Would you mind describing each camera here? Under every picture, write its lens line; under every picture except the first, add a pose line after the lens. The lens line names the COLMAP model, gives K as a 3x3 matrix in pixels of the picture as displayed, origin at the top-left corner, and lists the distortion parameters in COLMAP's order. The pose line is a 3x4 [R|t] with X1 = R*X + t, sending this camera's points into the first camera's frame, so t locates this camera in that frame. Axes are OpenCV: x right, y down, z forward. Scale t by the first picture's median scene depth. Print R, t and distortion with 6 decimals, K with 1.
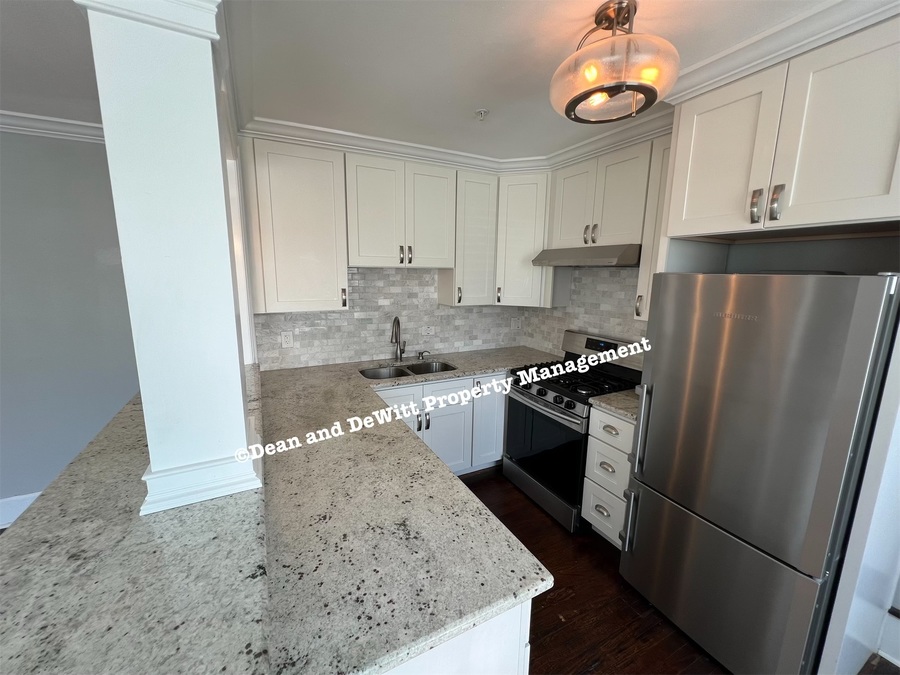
lens RADIAL K [[362.9, 0, 446.9], [0, 362.9, 338.0], [0, 0, 1]] dist [0.031555, -0.022497]
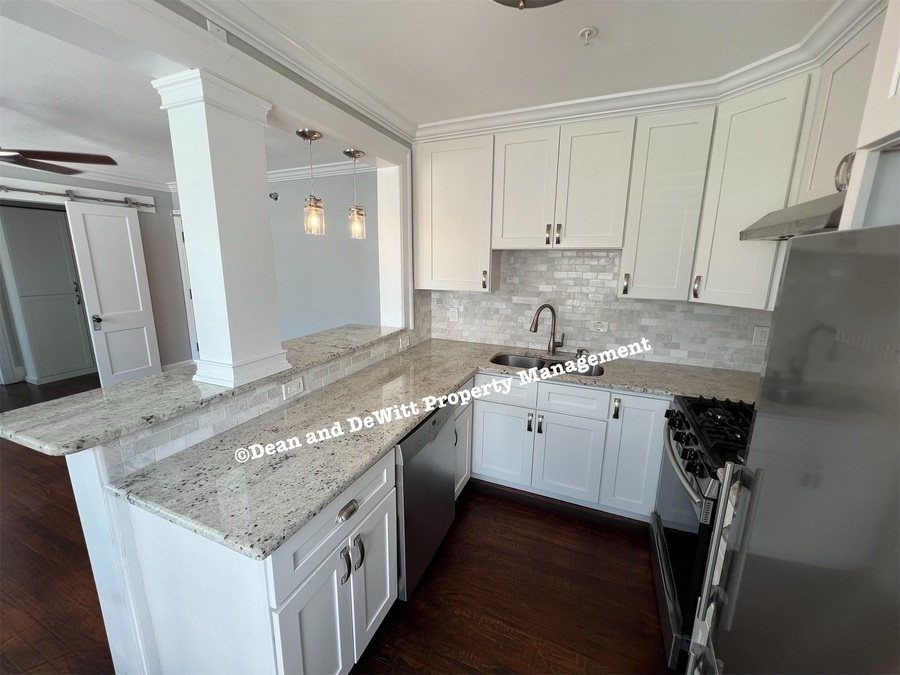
lens RADIAL K [[362.9, 0, 446.9], [0, 362.9, 338.0], [0, 0, 1]] dist [0.031555, -0.022497]
pose [[0.637241, 0.158850, -0.754116, 0.420067], [-0.141167, 0.986030, 0.088413, -0.022051], [0.757625, 0.050116, 0.650763, 0.237863]]
